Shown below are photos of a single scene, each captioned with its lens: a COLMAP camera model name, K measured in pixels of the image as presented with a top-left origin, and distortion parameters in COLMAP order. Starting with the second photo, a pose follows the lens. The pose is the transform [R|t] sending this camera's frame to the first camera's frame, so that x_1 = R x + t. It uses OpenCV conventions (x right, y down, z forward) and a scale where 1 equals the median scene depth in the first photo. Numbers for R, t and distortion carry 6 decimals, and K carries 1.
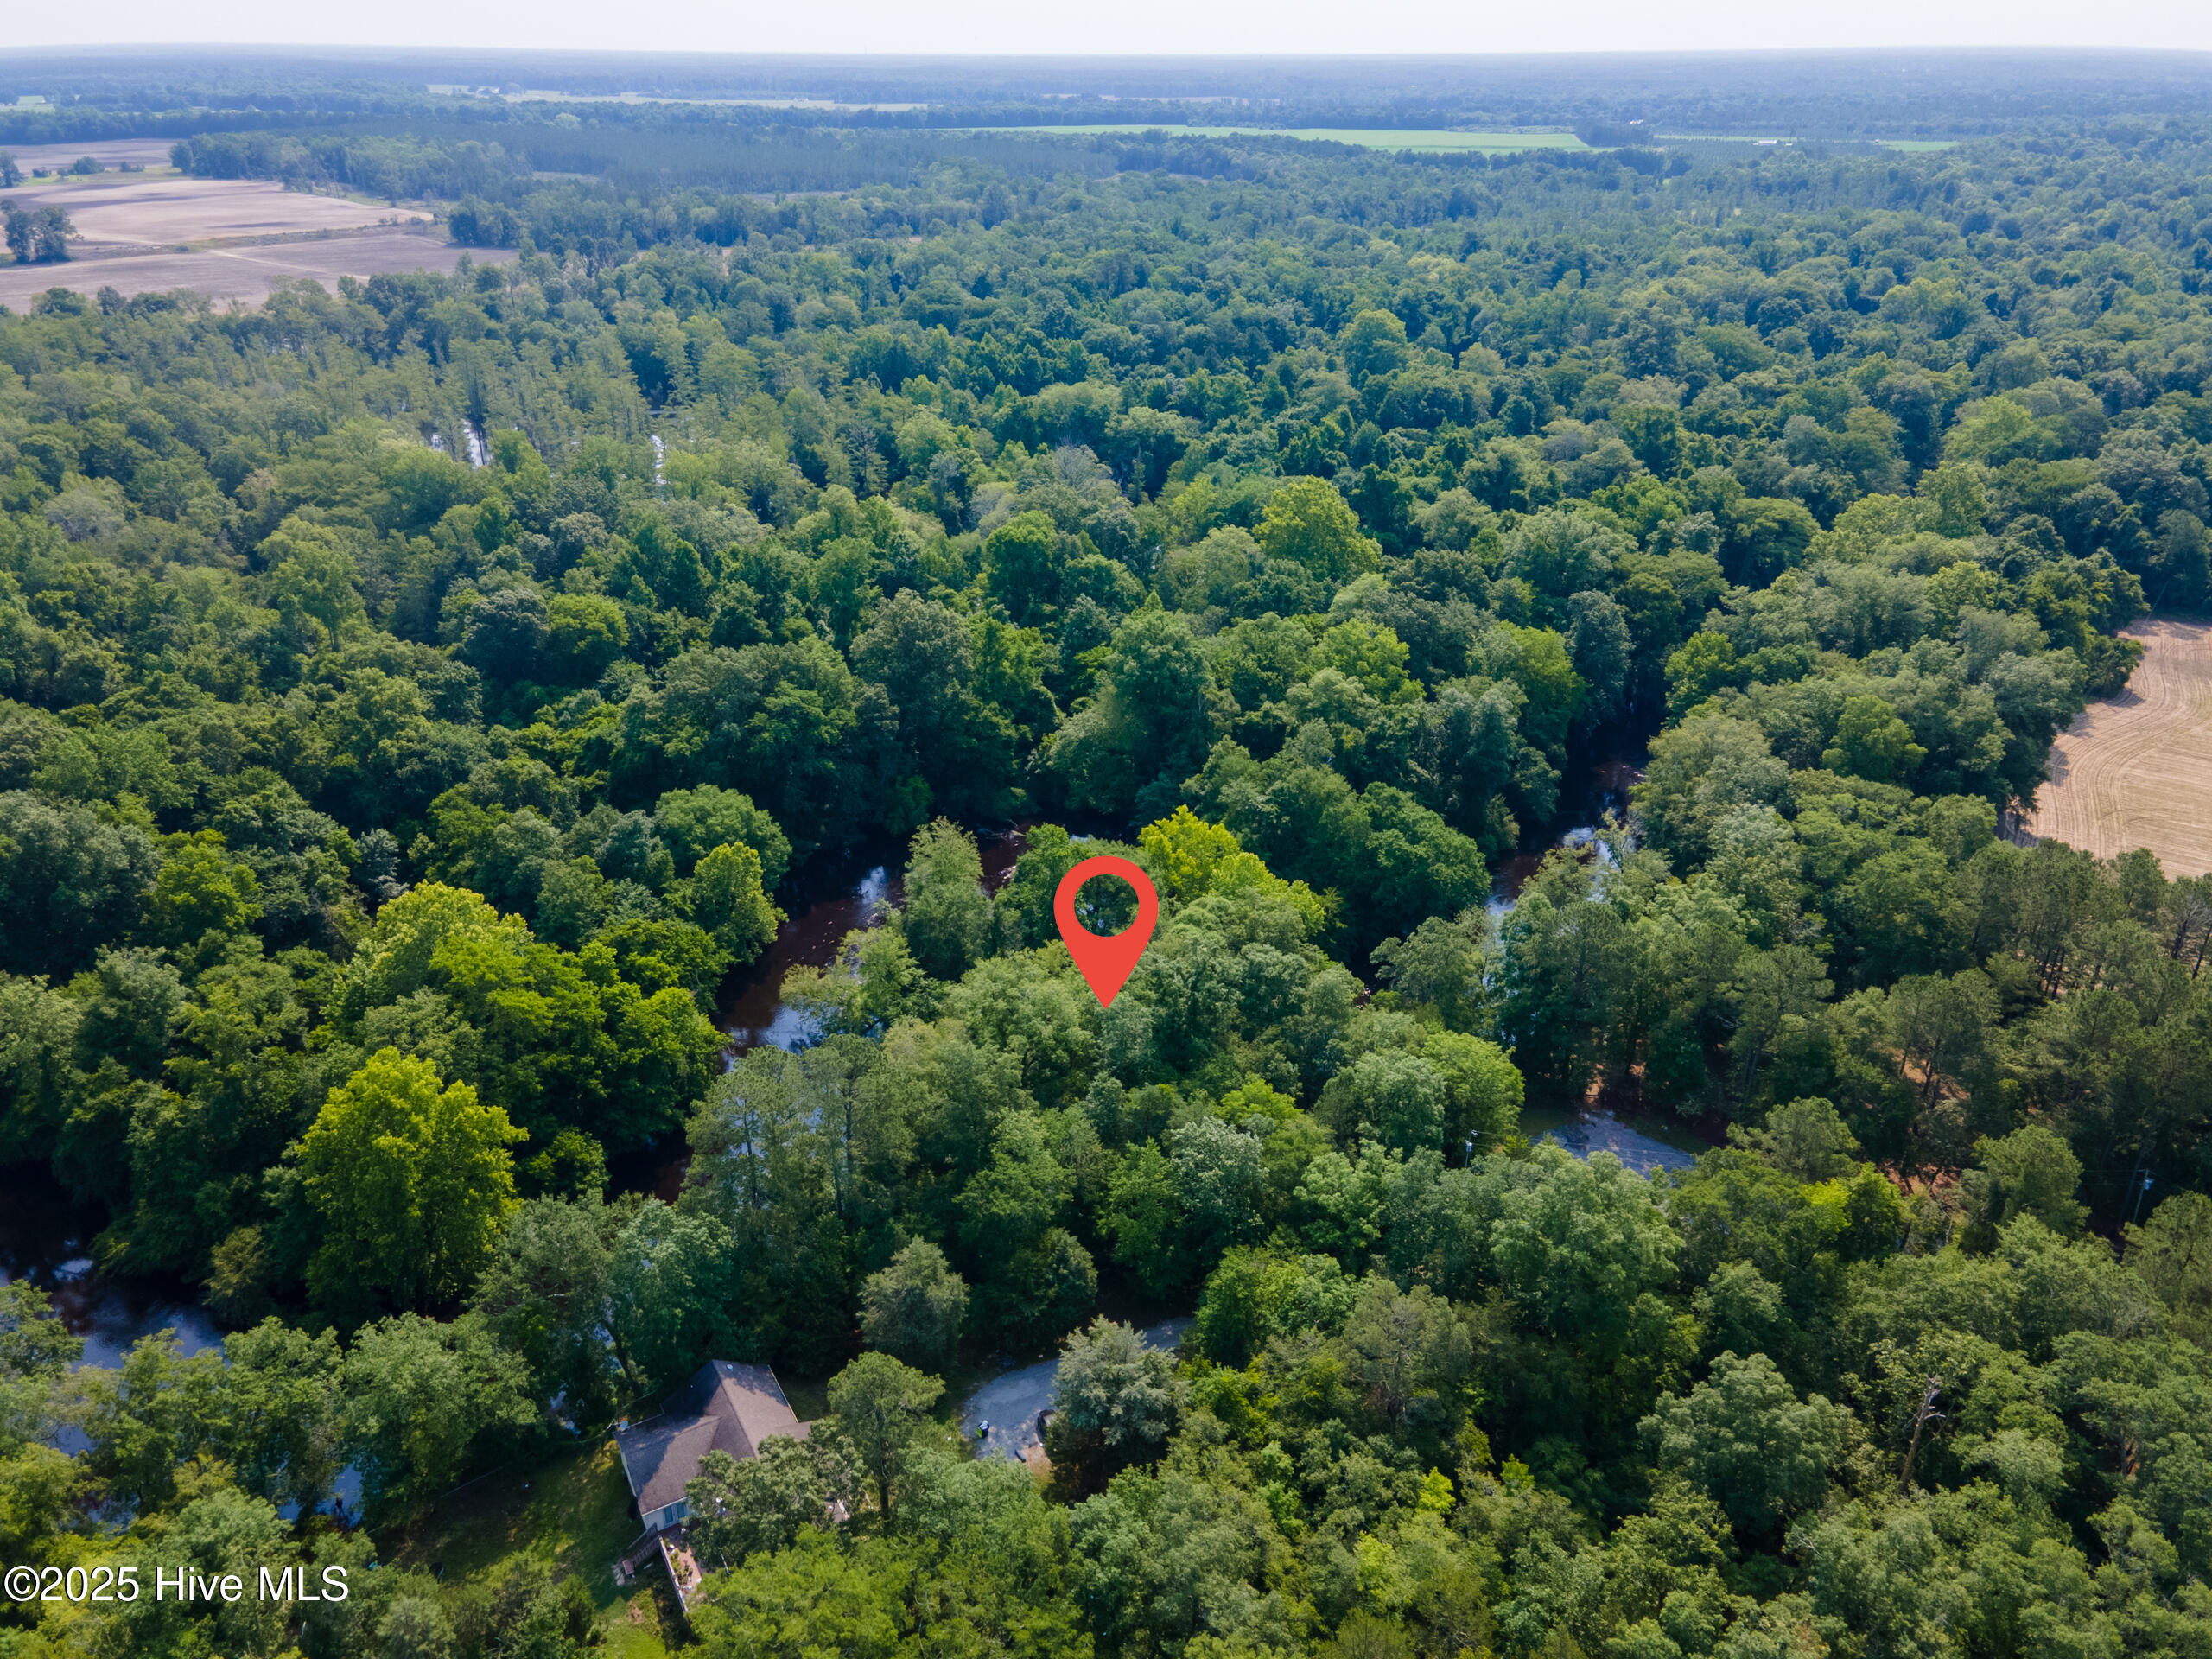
lens RADIAL K [[1606.0, 0, 1106.4], [0, 1606.0, 850.1], [0, 0, 1]] dist [0.011606, 0.053514]
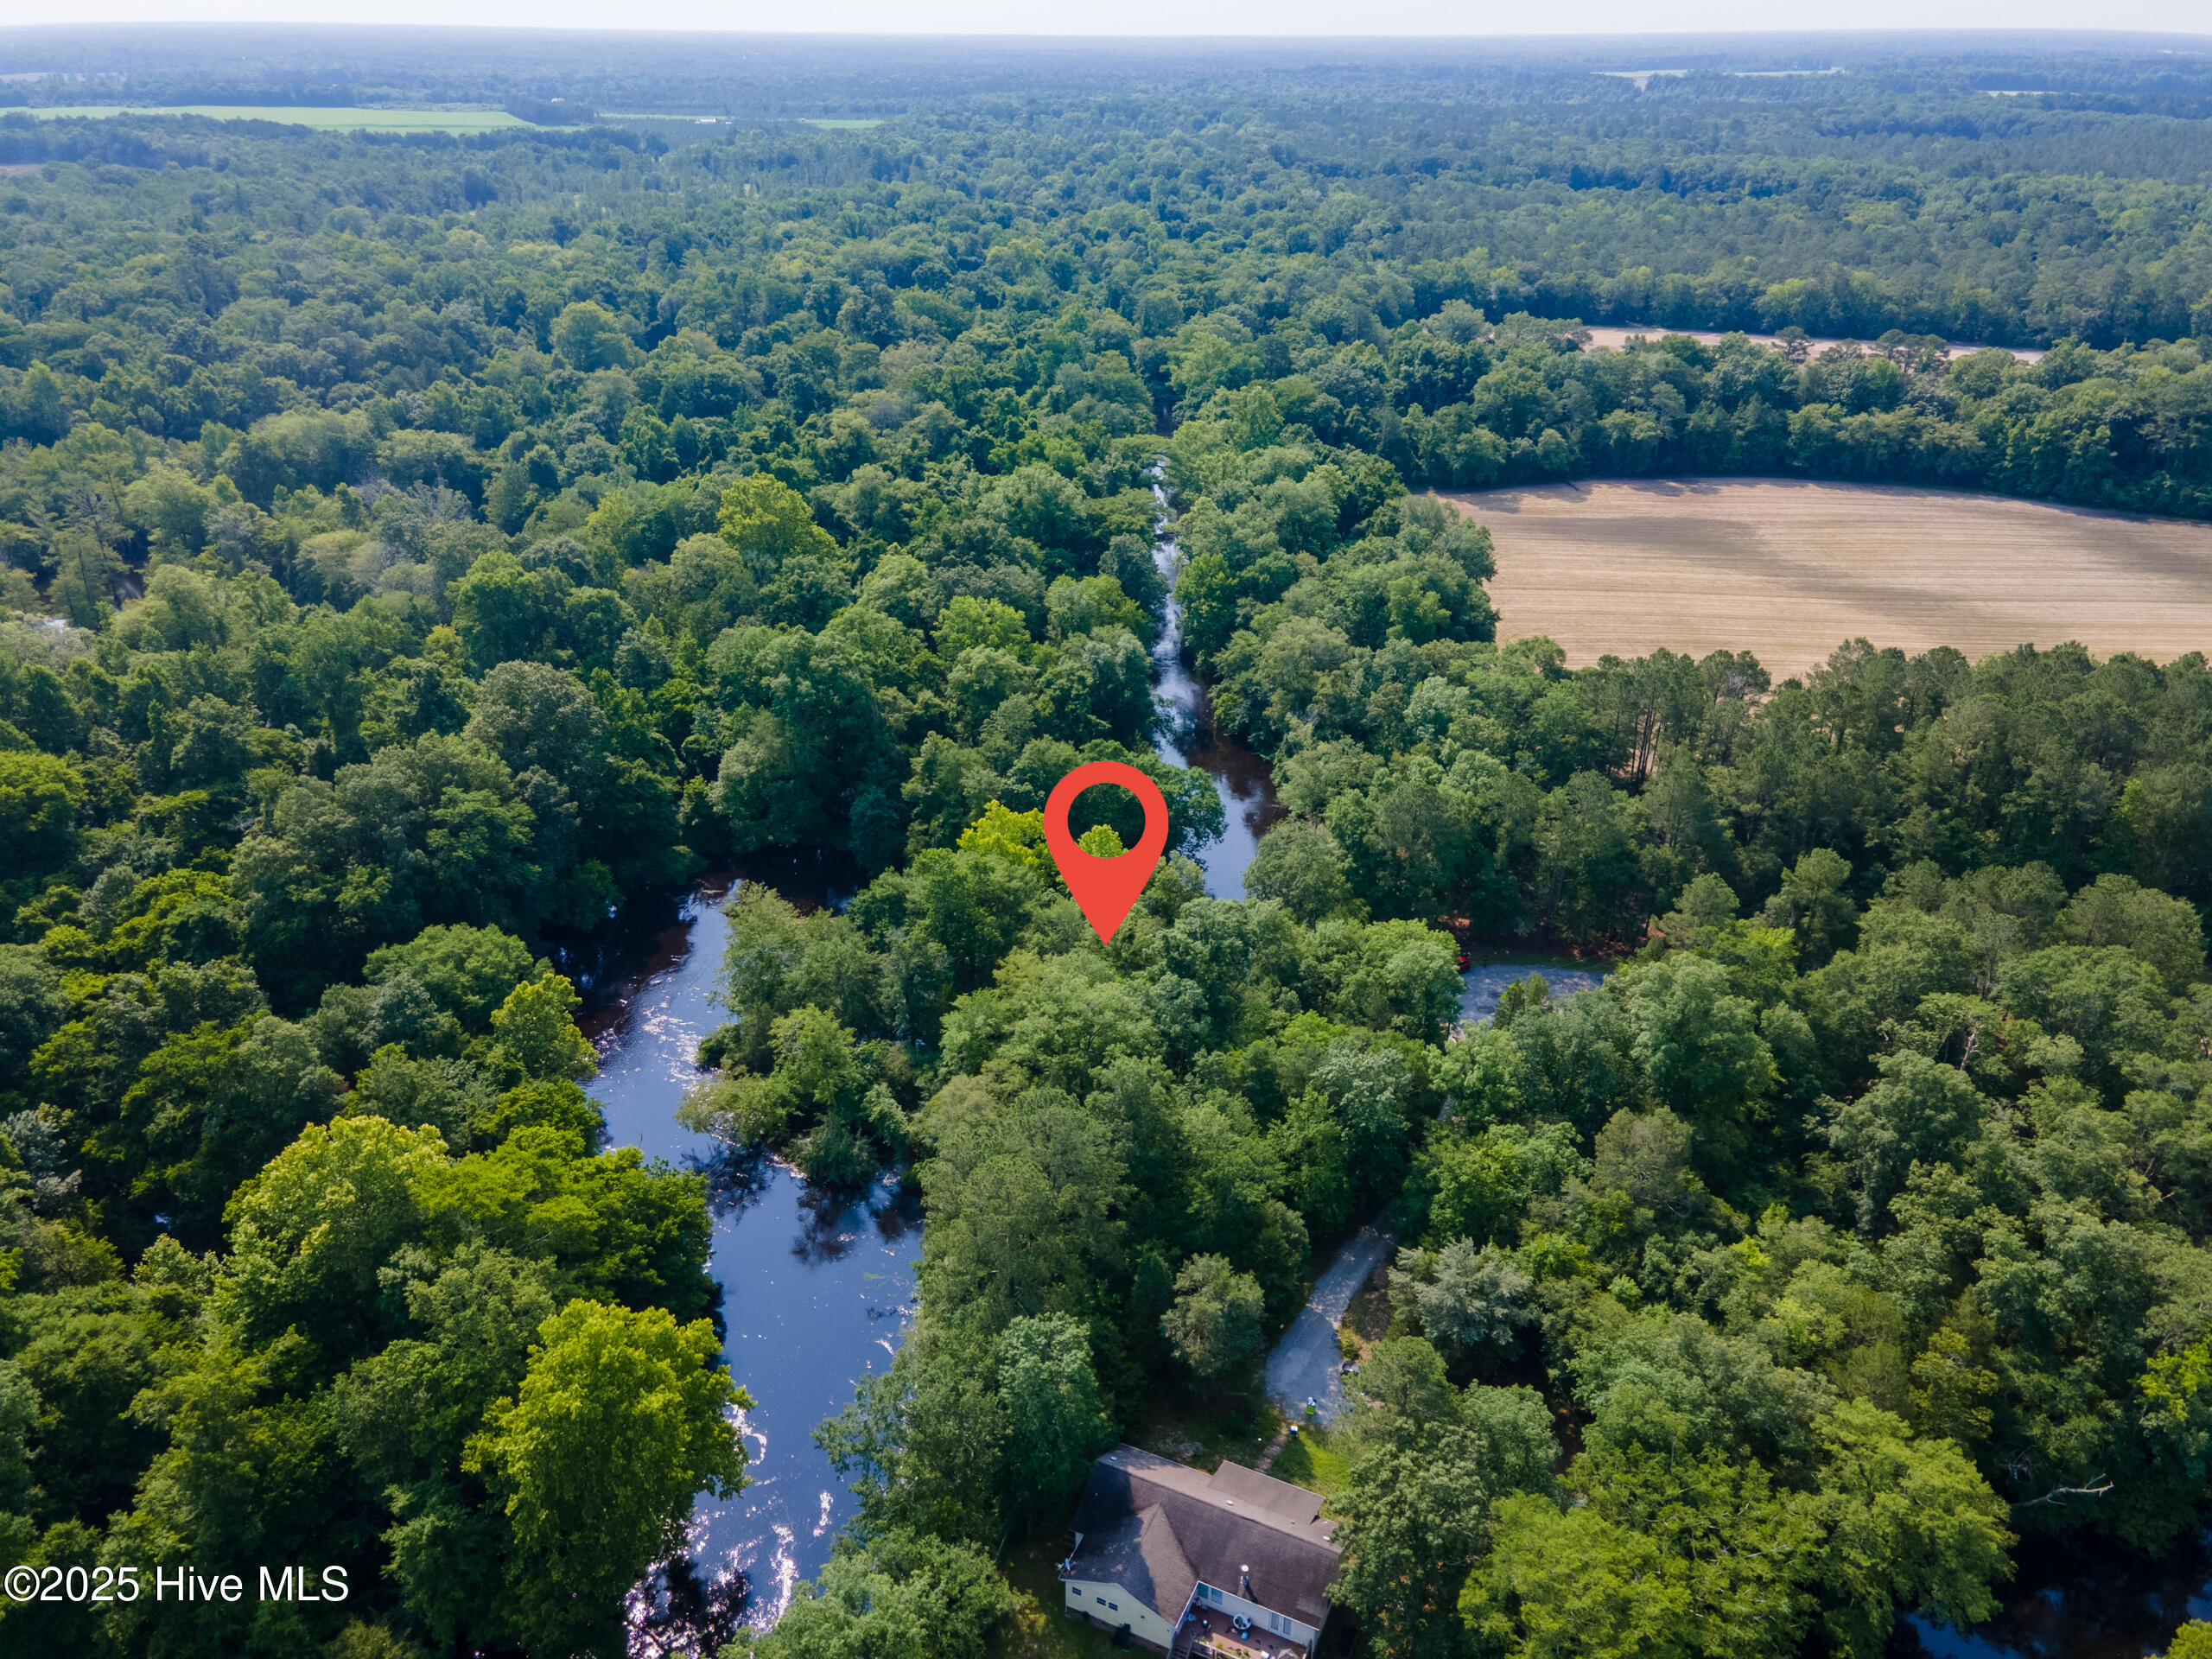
lens RADIAL K [[1606.0, 0, 1106.4], [0, 1606.0, 850.1], [0, 0, 1]] dist [0.011606, 0.053514]
pose [[0.808985, -0.263455, 0.525485, -0.246328], [0.257549, 0.962429, 0.086023, -0.038183], [-0.528405, 0.065746, 0.846443, 0.076271]]
